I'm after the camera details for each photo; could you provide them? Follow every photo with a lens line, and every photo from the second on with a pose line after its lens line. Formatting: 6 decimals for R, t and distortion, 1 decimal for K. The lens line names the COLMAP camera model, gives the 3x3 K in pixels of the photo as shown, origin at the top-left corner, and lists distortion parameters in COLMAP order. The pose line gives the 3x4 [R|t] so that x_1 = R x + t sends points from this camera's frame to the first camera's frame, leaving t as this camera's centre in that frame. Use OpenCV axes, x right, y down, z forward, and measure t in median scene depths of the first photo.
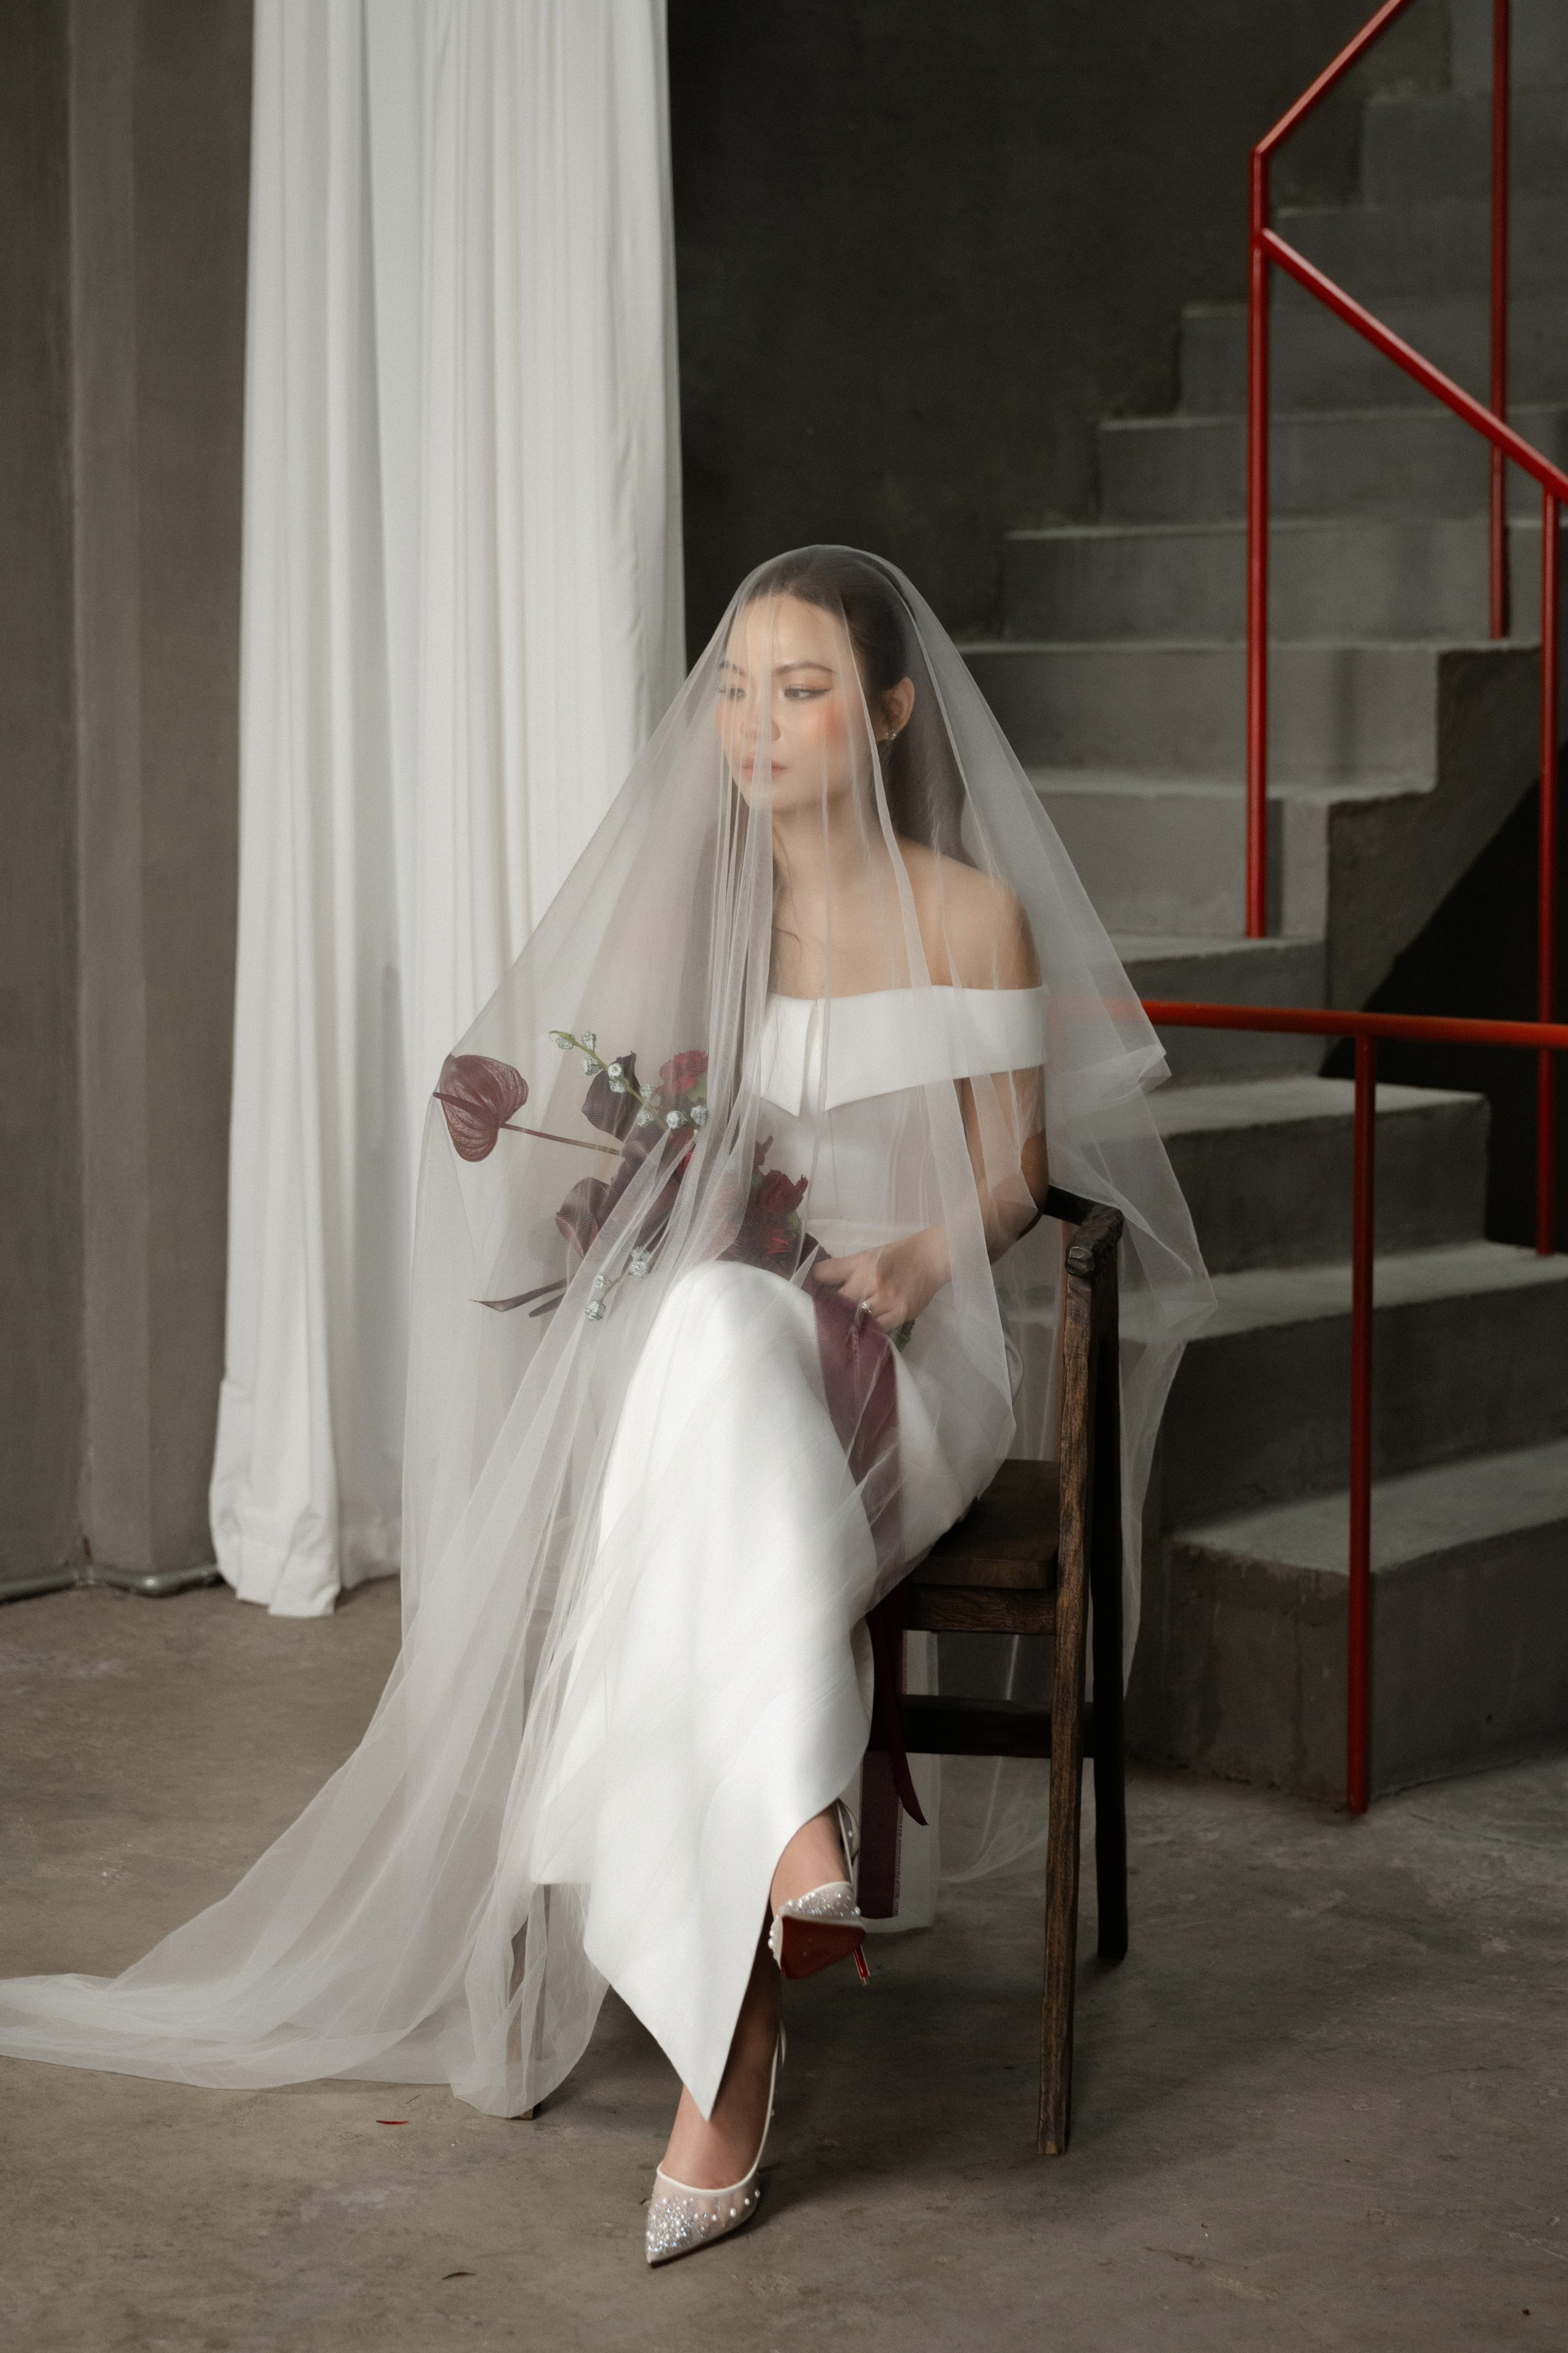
lens RADIAL K [[4240.7, 0, 791.4], [0, 4240.7, 1118.6], [0, 0, 1]] dist [-0.117869, 0.000000]
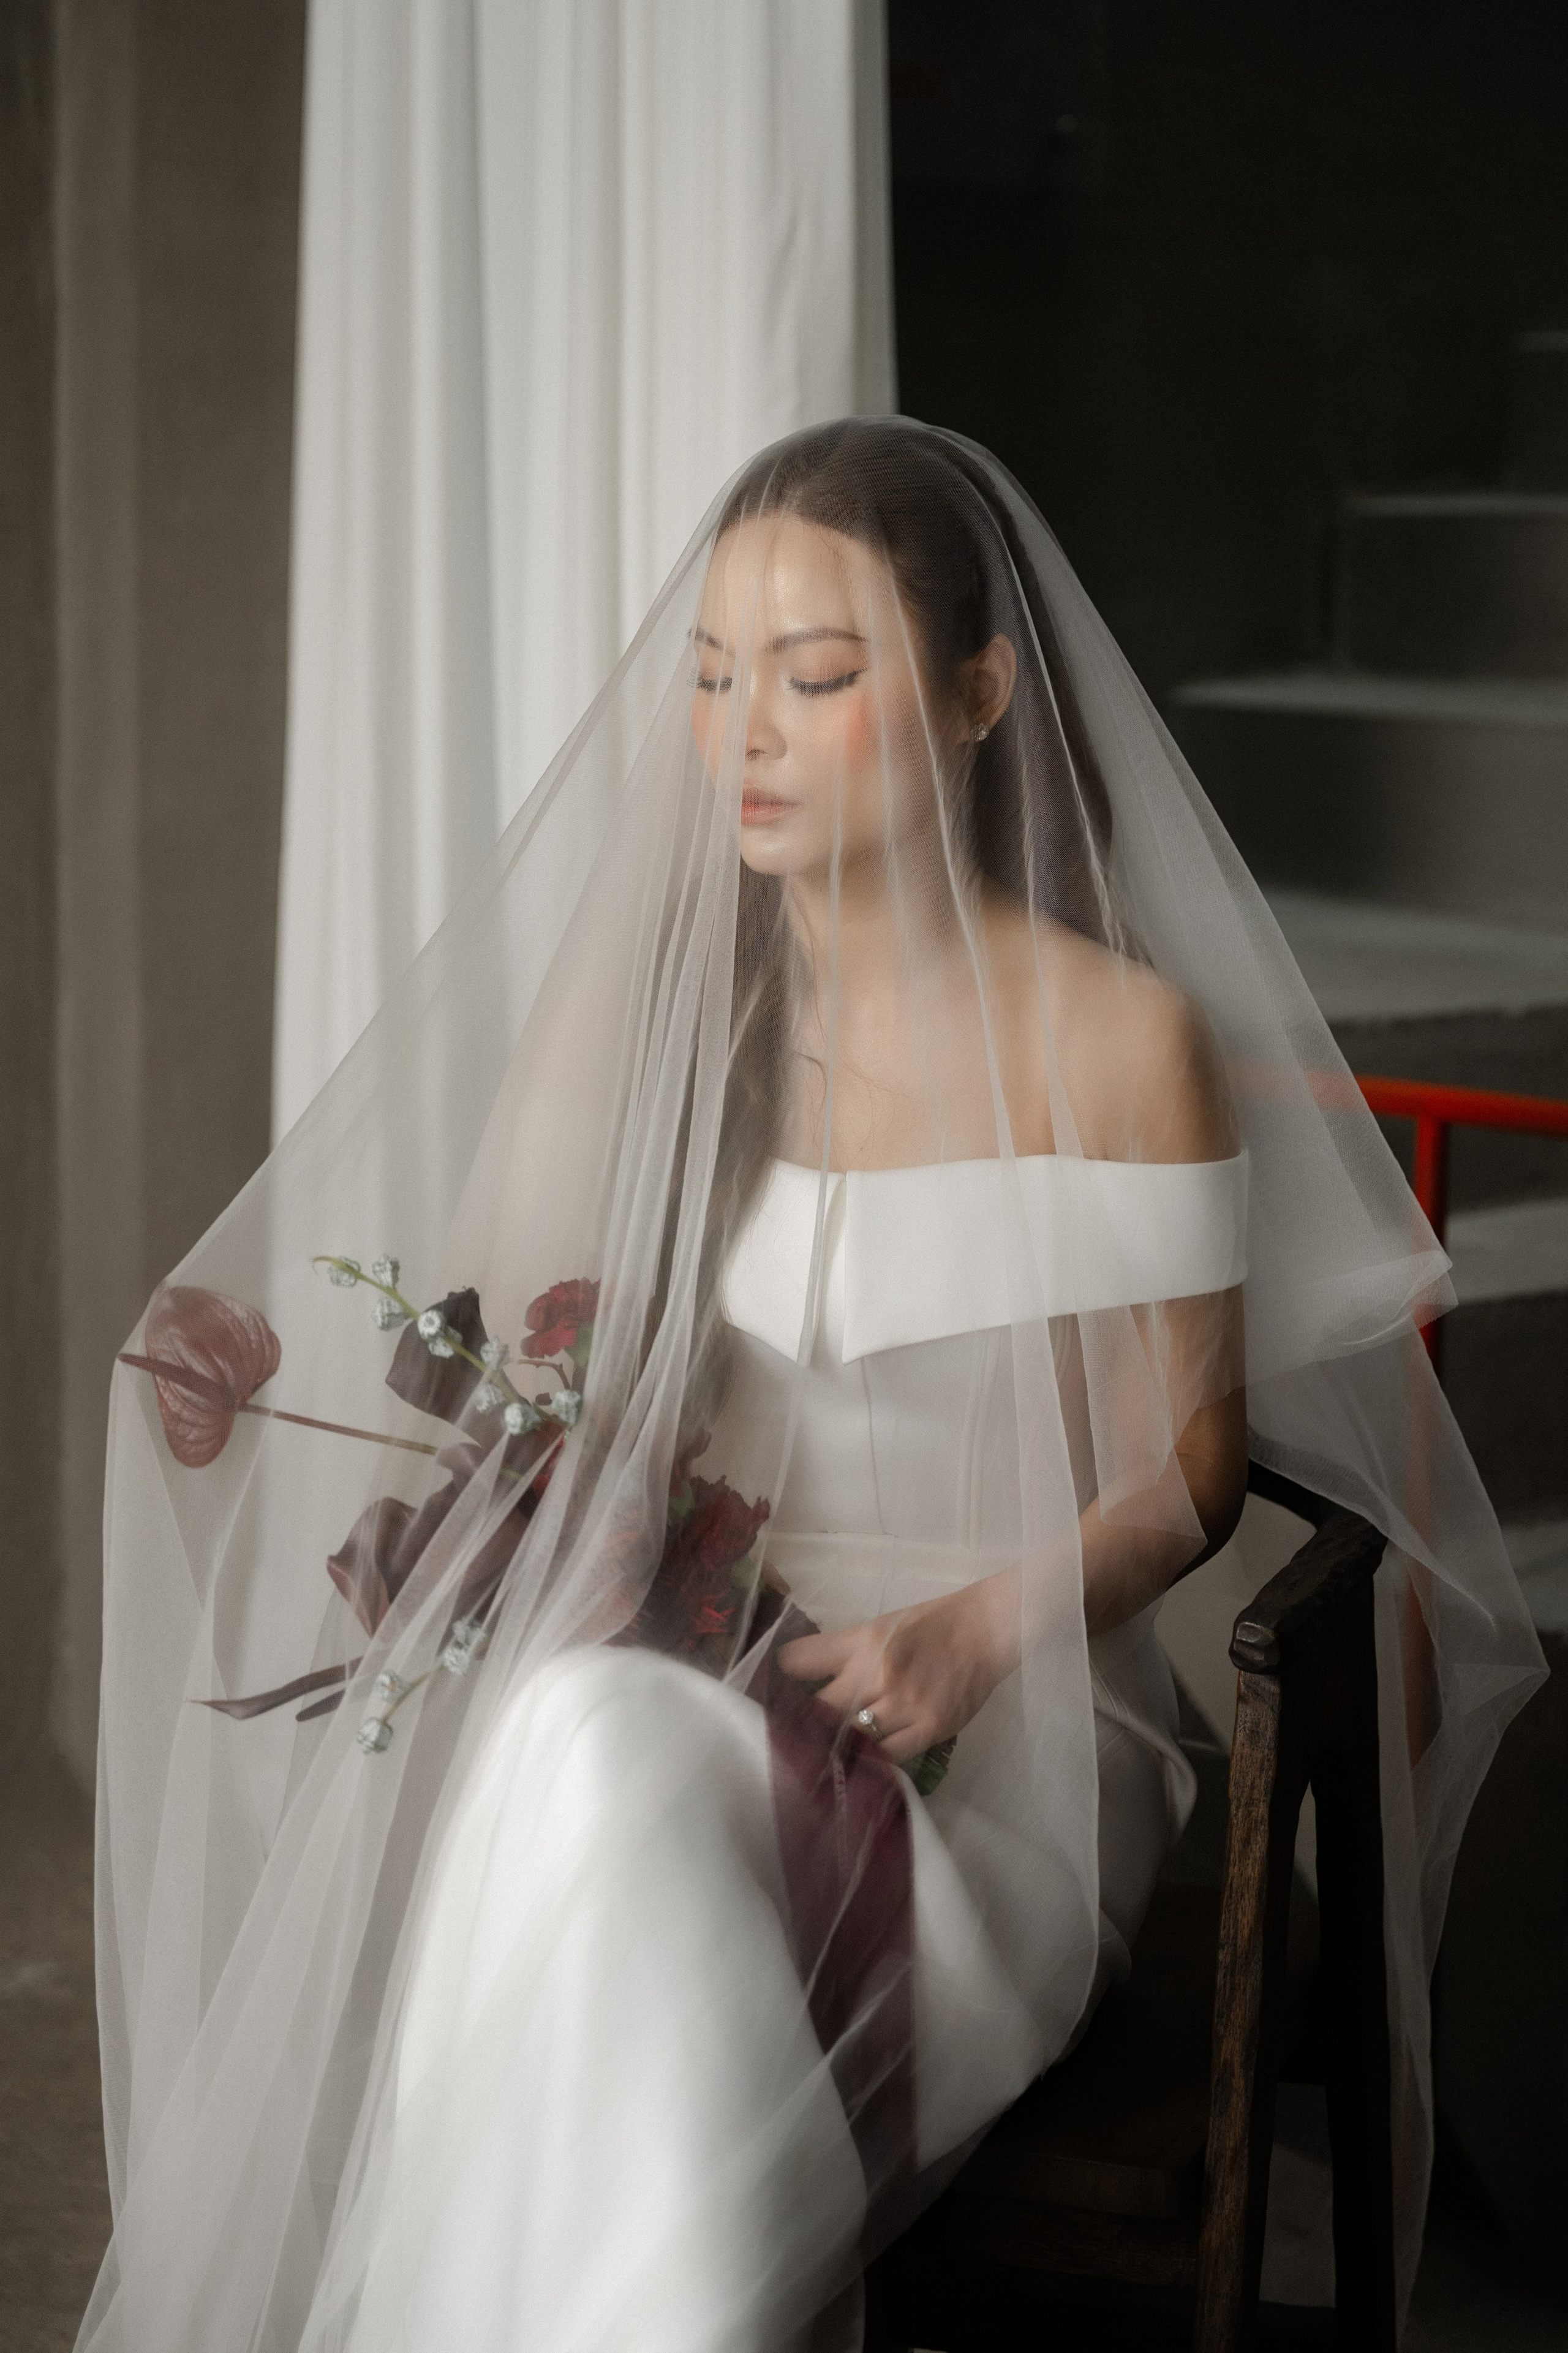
lens RADIAL K [[4944.3, 0, 767.7], [0, 4944.3, 1092.2], [0, 0, 1]] dist [-0.004698, 0.000000]
pose [[0.989499, 0.026480, -0.142093, 0.099567], [-0.023083, 0.999408, 0.025501, -0.060447], [0.142684, -0.021954, 0.989525, 0.315232]]
